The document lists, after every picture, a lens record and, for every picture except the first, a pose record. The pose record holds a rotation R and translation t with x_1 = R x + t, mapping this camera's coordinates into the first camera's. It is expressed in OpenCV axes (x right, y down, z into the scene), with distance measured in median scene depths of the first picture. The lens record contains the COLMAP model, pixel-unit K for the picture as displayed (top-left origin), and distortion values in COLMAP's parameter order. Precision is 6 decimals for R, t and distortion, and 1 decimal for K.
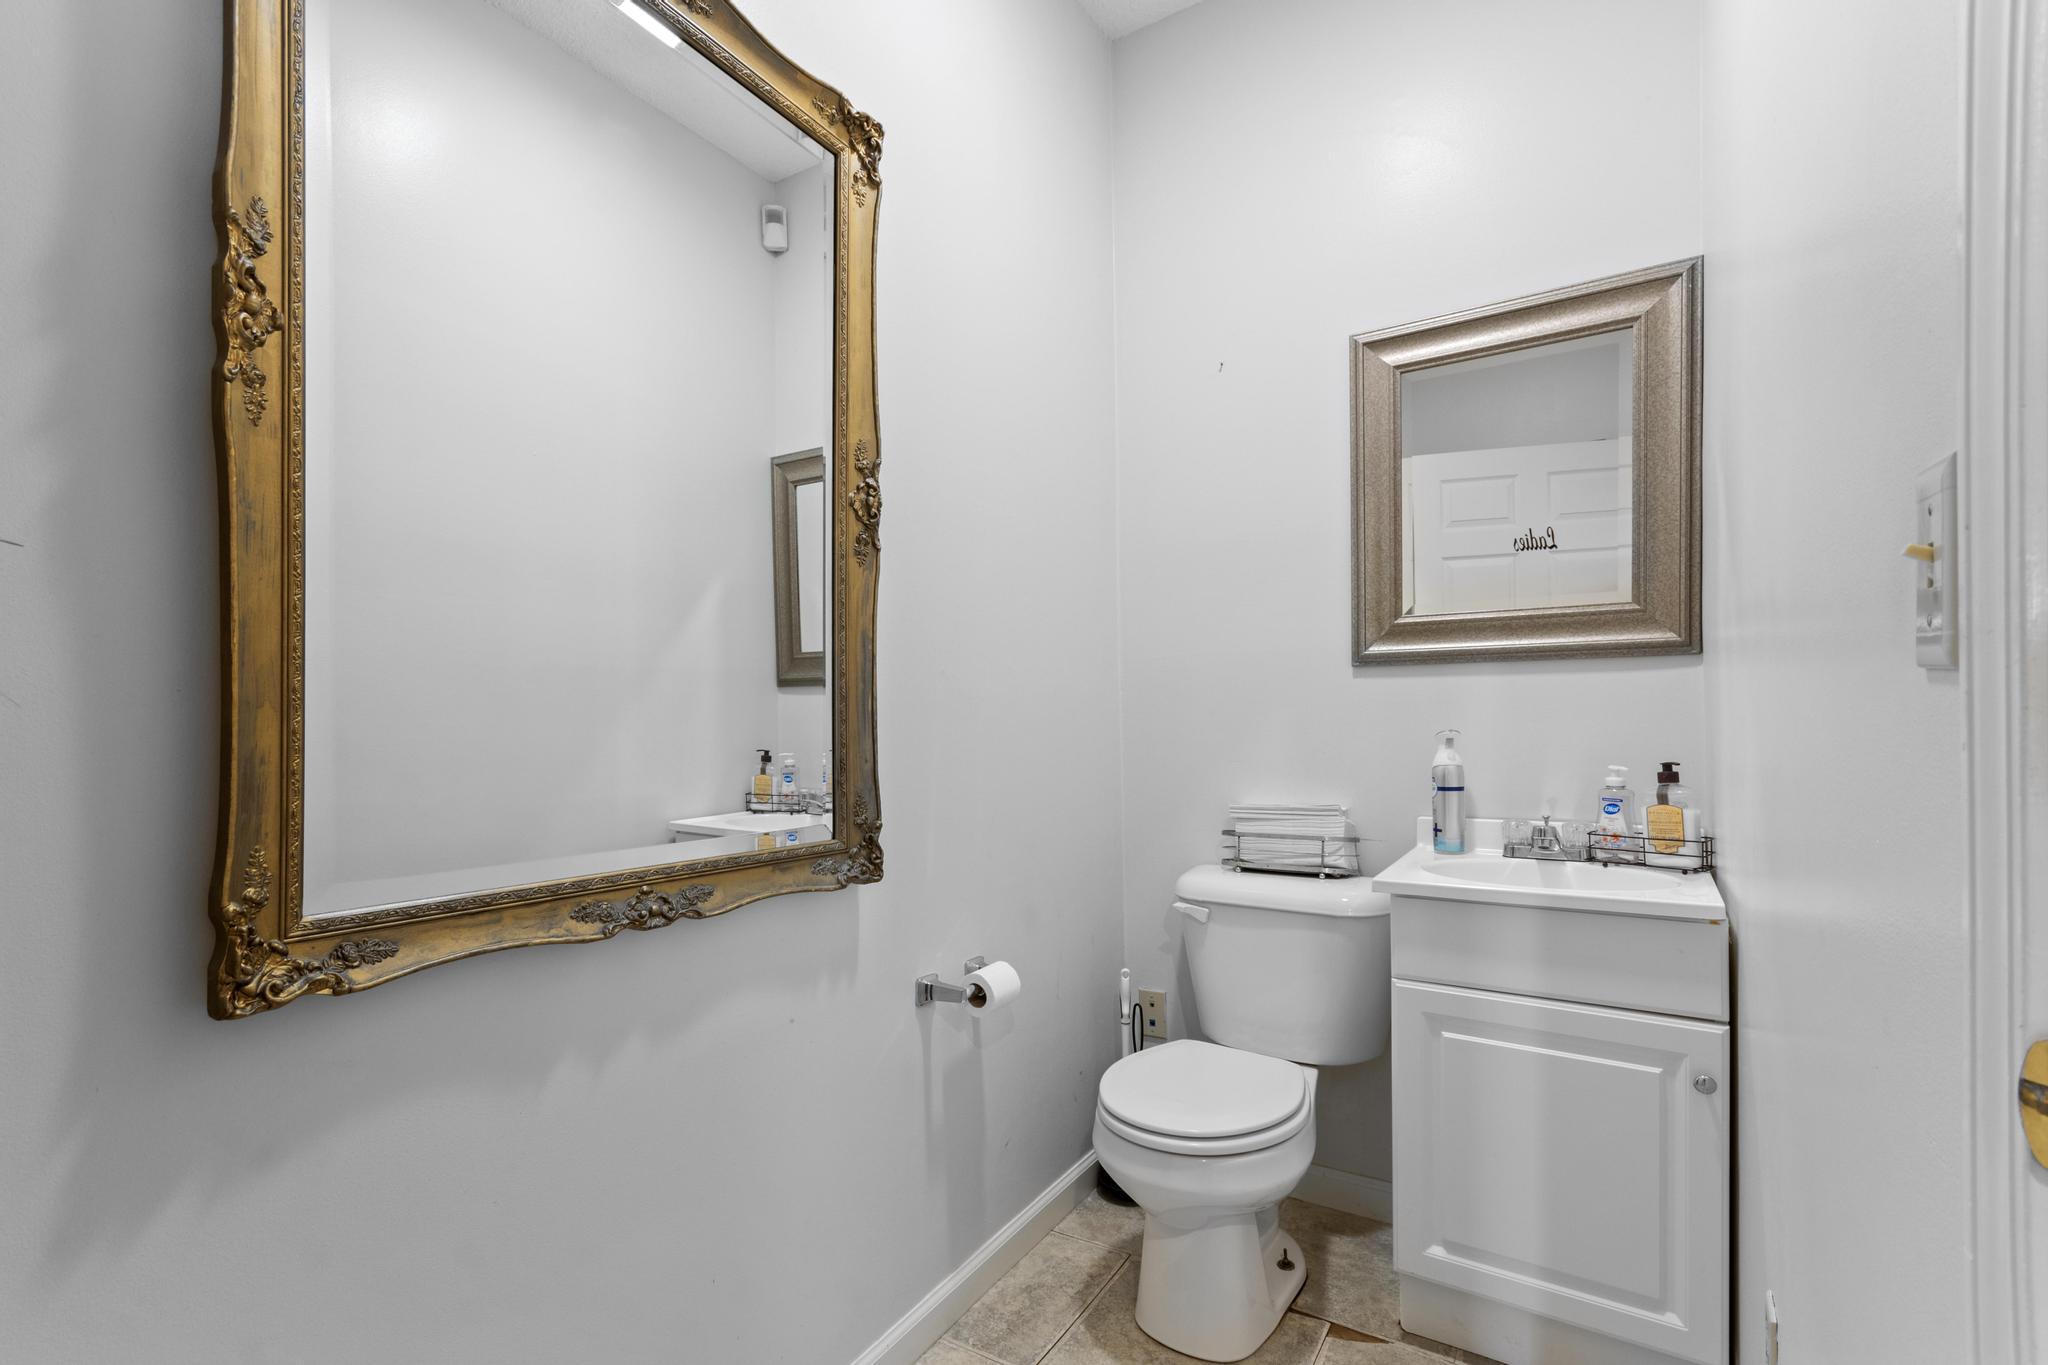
lens RADIAL K [[913.7, 0, 1020.7], [0, 913.7, 692.4], [0, 0, 1]] dist [0.001696, 0.001100]
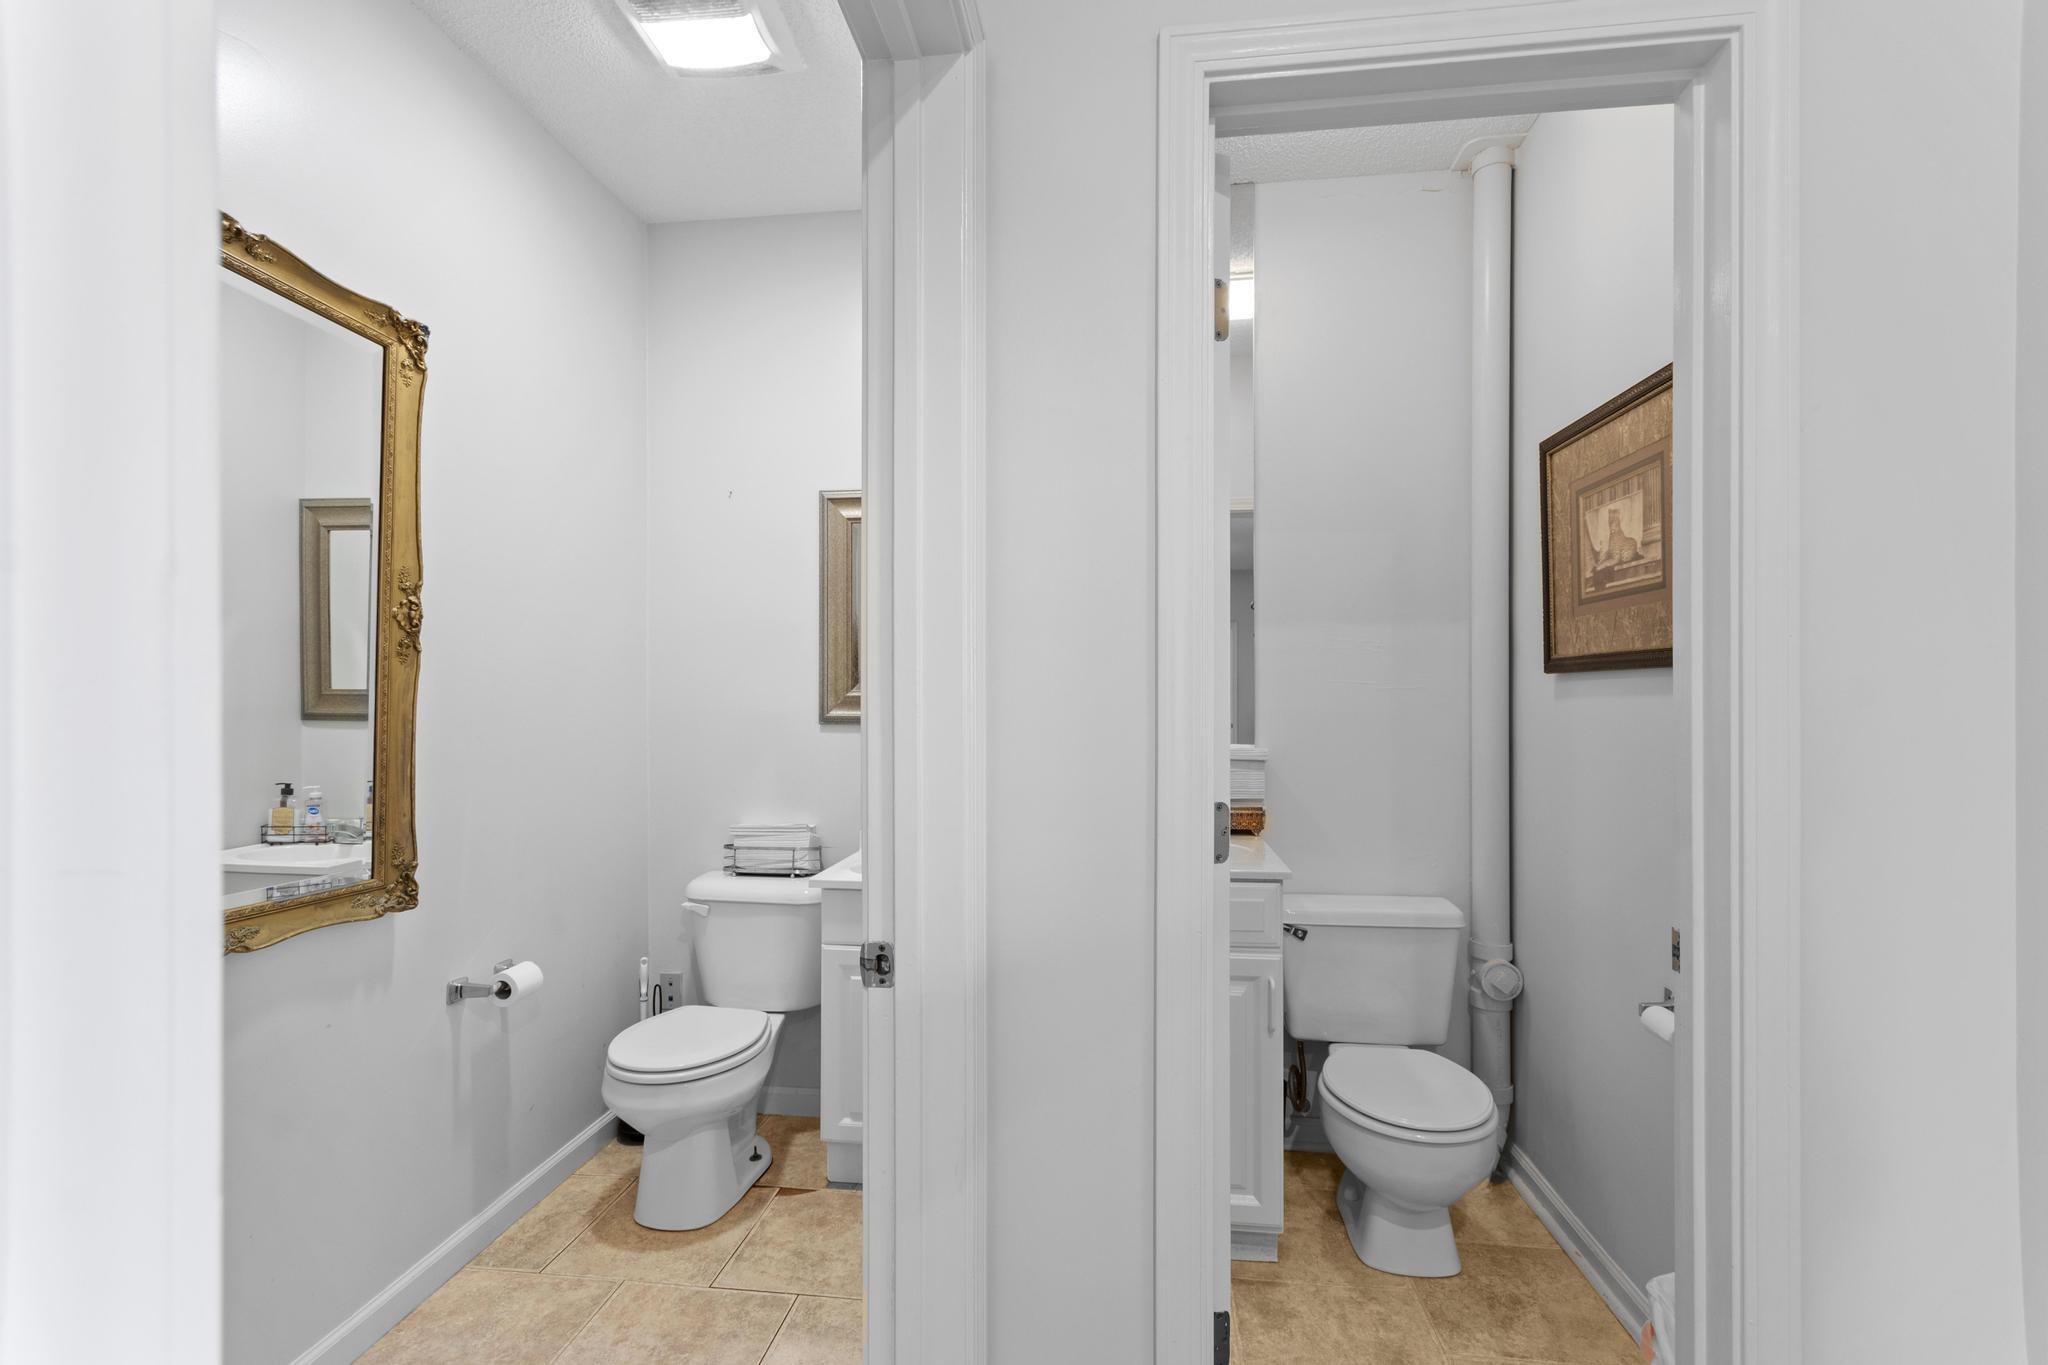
lens RADIAL K [[914.1, 0, 1017.3], [0, 914.1, 683.5], [0, 0, 1]] dist [0.001488, 0.008817]
pose [[0.911995, 0.019207, 0.409751, 0.074477], [-0.022673, 0.999736, 0.003601, -0.118045], [-0.409573, -0.012574, 0.912190, -0.458625]]
